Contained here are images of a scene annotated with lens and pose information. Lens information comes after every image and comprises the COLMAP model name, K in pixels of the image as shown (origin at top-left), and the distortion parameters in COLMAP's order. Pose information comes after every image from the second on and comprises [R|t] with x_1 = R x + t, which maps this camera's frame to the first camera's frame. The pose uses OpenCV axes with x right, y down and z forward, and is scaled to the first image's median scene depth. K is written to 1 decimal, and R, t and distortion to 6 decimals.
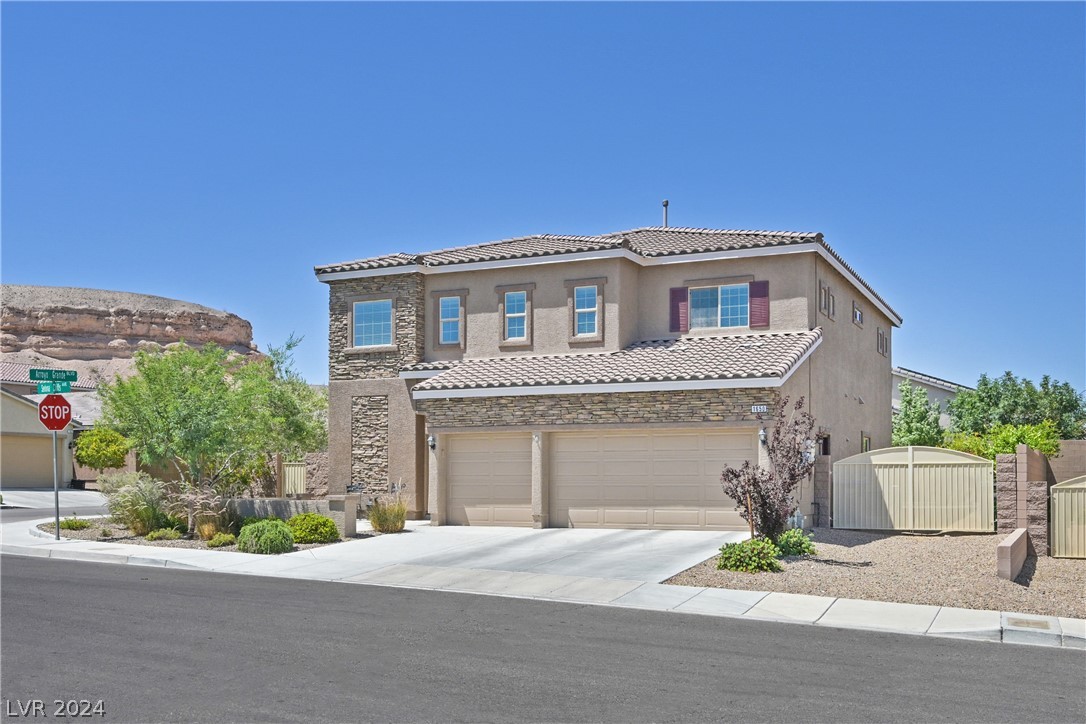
lens RADIAL K [[702.9, 0, 543.0], [0, 702.9, 362.0], [0, 0, 1]] dist [0.000142, -0.000720]
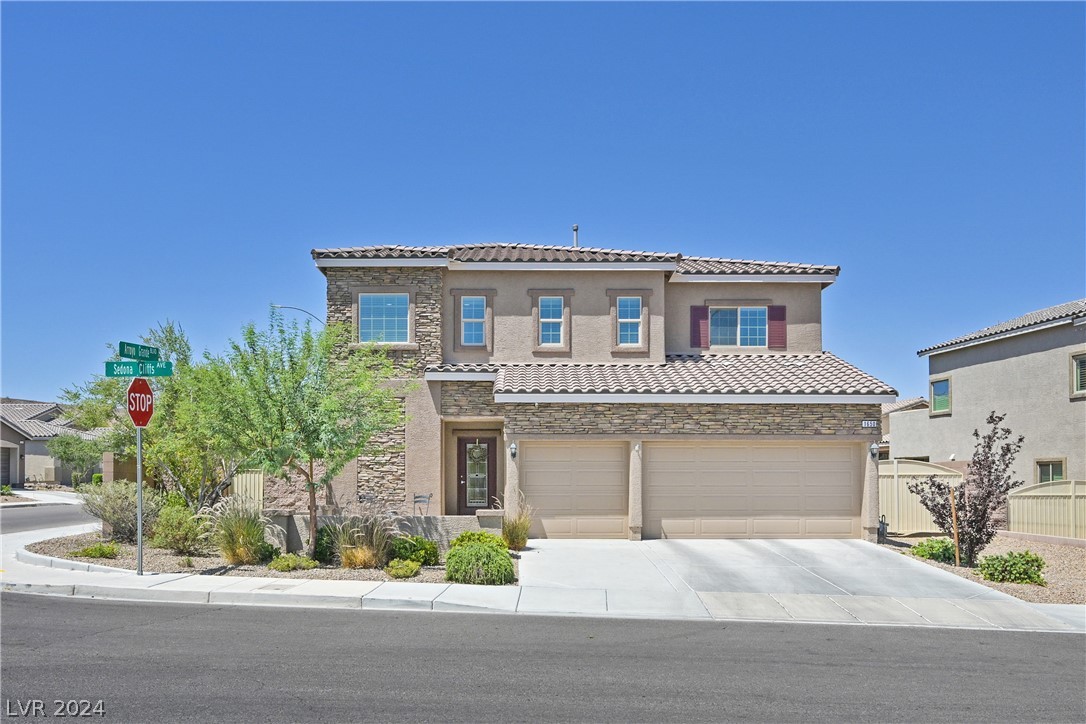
lens RADIAL K [[646.7, 0, 542.9], [0, 646.7, 385.9], [0, 0, 1]] dist [-0.001110, -0.000169]
pose [[0.955376, 0.044771, 0.291979, -0.316305], [-0.049177, 0.998760, 0.007767, 0.018132], [-0.291269, -0.021779, 0.956393, 0.147515]]
